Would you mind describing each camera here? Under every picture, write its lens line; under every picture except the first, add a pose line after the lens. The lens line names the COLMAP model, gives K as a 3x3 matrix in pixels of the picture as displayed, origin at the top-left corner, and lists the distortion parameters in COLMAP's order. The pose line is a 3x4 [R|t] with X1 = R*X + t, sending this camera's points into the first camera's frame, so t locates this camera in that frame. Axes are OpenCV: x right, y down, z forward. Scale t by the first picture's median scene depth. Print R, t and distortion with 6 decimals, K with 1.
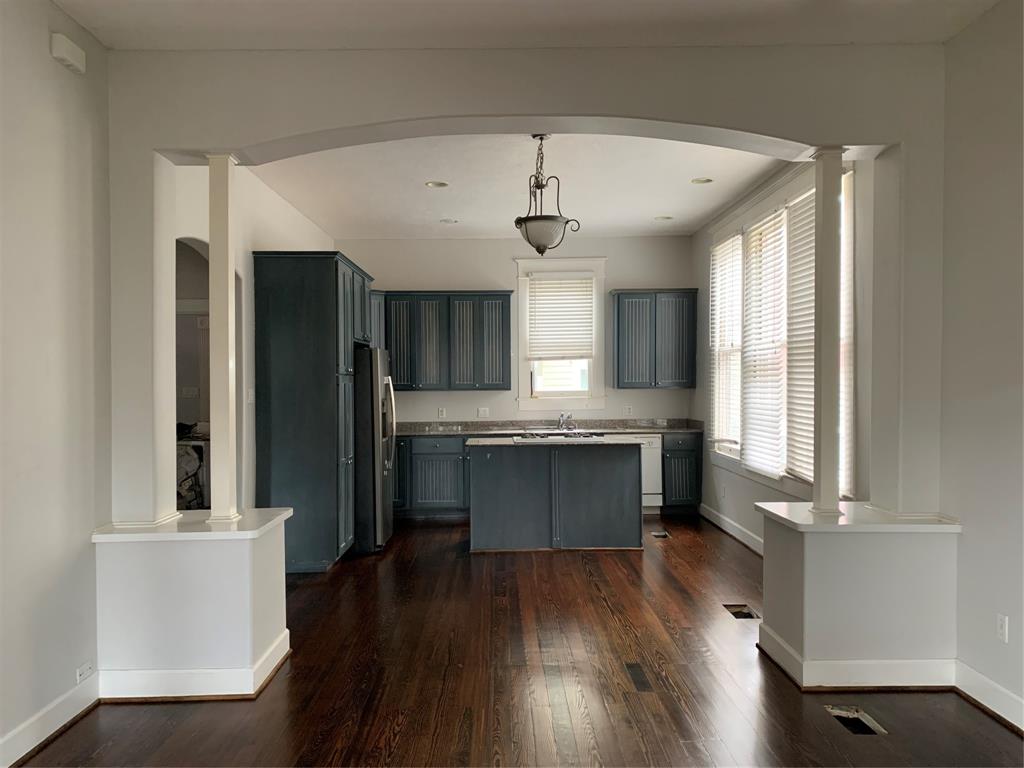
lens RADIAL K [[784.8, 0, 500.7], [0, 784.8, 386.8], [0, 0, 1]] dist [0.041983, -0.000304]
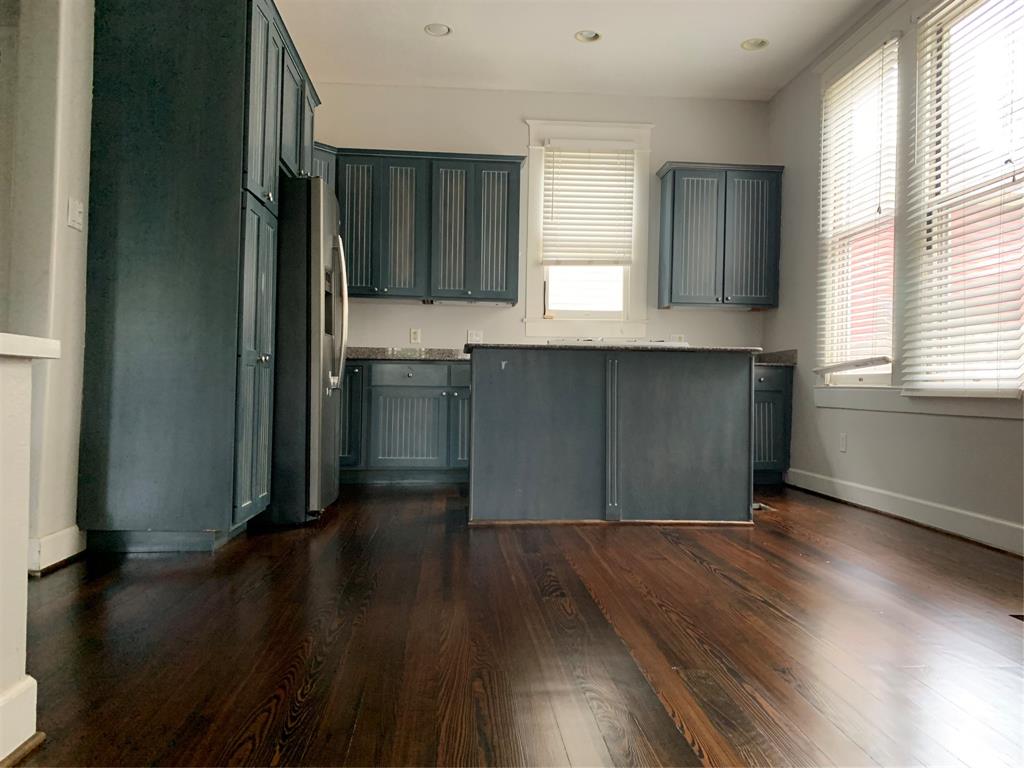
lens RADIAL K [[789.7, 0, 512.0], [0, 789.7, 384.0], [0, 0, 1]] dist [0.000733, -0.004915]
pose [[0.997108, 0.025239, 0.071688, -0.041582], [-0.024420, 0.999626, -0.012279, 0.088614], [-0.071971, 0.010493, 0.997352, 0.321778]]
